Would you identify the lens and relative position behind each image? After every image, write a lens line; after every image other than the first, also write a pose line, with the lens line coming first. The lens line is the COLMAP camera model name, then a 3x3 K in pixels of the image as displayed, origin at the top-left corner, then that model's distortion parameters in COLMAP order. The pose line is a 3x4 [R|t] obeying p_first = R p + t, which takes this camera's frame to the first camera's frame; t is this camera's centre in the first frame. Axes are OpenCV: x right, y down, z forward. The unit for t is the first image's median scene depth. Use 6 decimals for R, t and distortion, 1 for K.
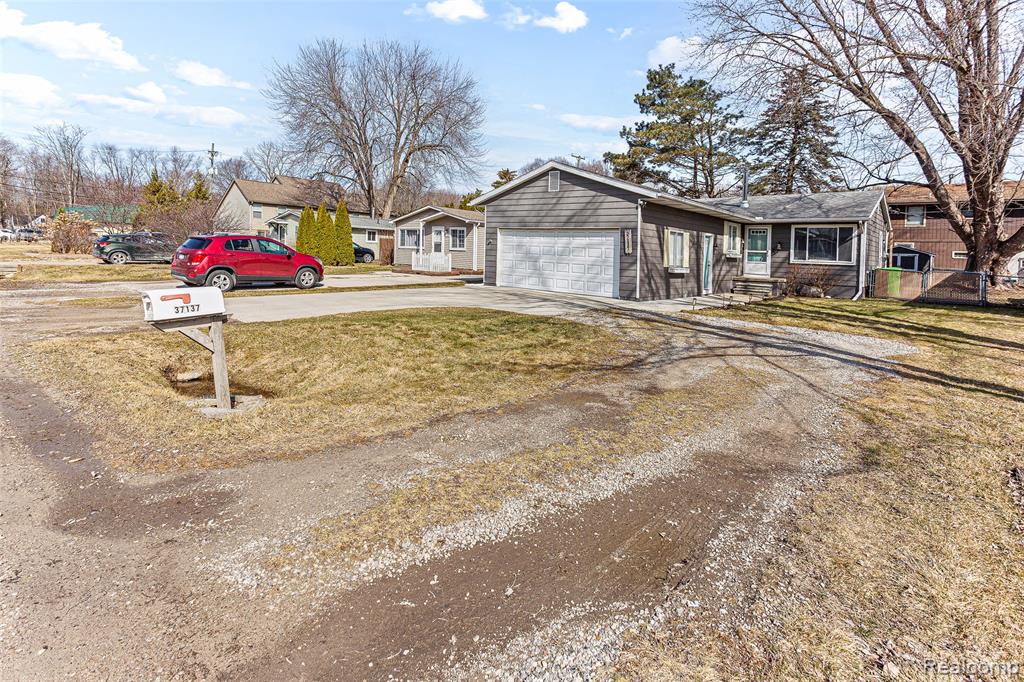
lens RADIAL K [[528.2, 0, 492.5], [0, 528.2, 243.3], [0, 0, 1]] dist [0.024997, 0.000341]
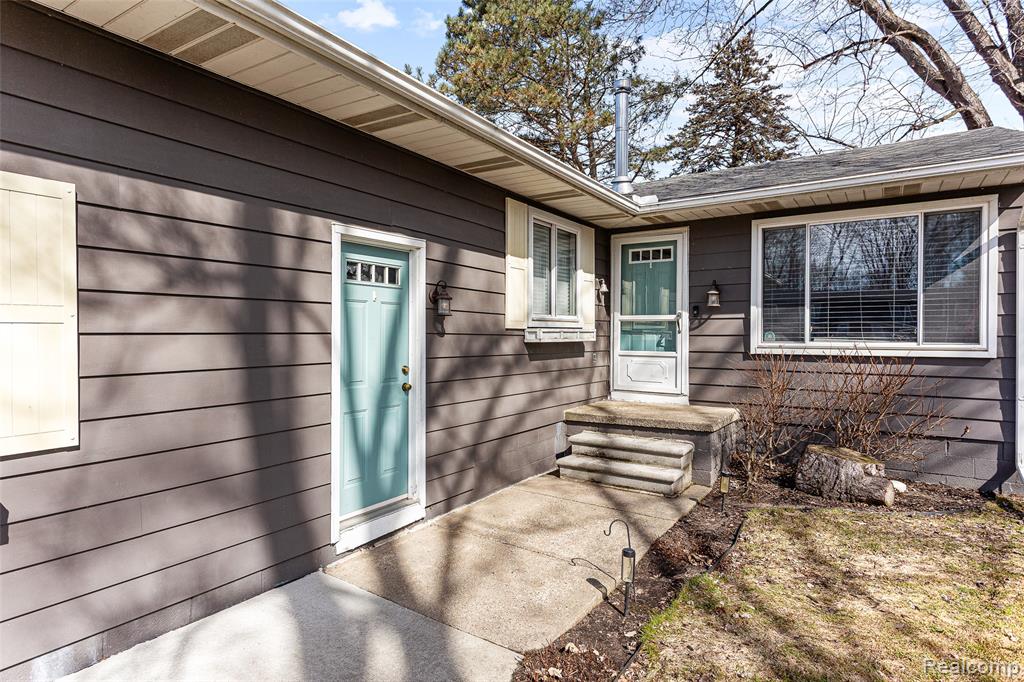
lens RADIAL K [[561.7, 0, 517.3], [0, 561.7, 325.9], [0, 0, 1]] dist [0.020699, -0.000167]
pose [[0.988318, -0.035484, 0.148217, 0.377985], [0.034453, 0.999361, 0.009520, 0.014188], [-0.148460, -0.004302, 0.988909, 0.697071]]
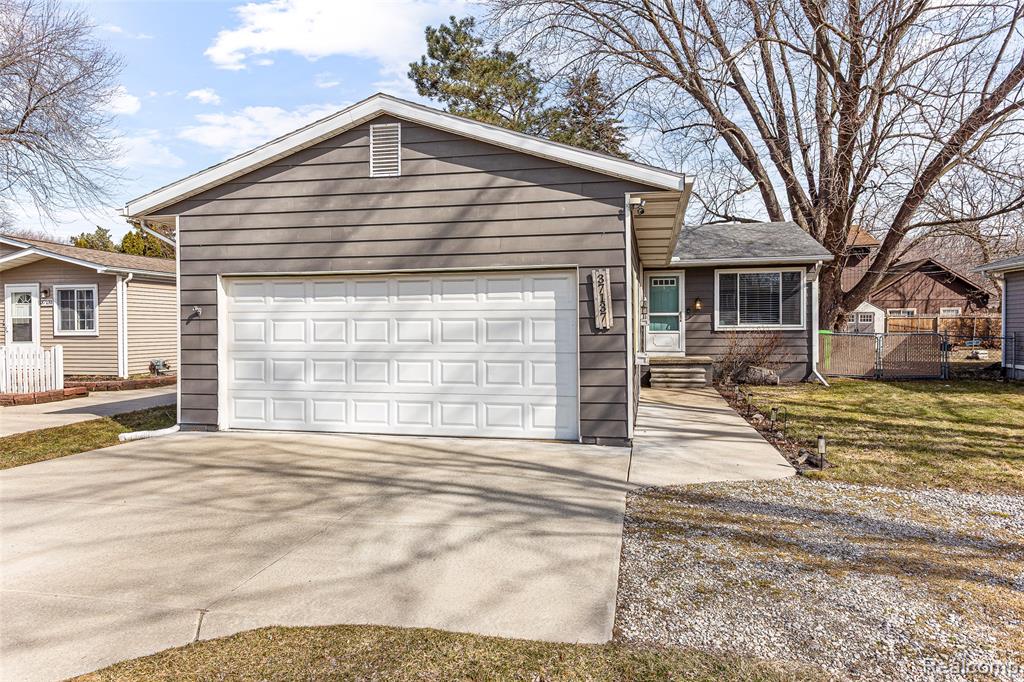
lens RADIAL K [[672.4, 0, 504.8], [0, 672.4, 319.5], [0, 0, 1]] dist [0.010606, -0.002084]
pose [[0.869494, -0.038680, 0.492427, -0.041944], [0.032607, 0.999249, 0.020917, -0.000874], [-0.492866, -0.002131, 0.870103, 0.422078]]
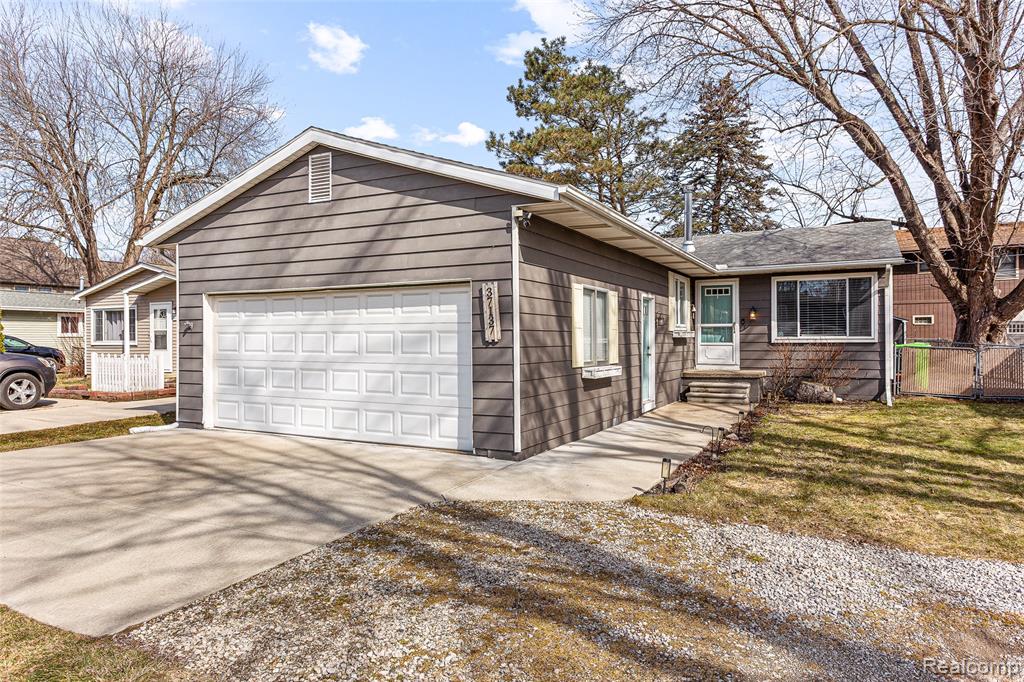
lens RADIAL K [[653.7, 0, 506.3], [0, 653.7, 321.6], [0, 0, 1]] dist [0.006178, -0.002020]
pose [[0.970556, -0.037481, 0.237940, 0.106155], [0.038885, 0.999243, -0.001209, 0.003312], [-0.237714, 0.010426, 0.971279, 0.365466]]
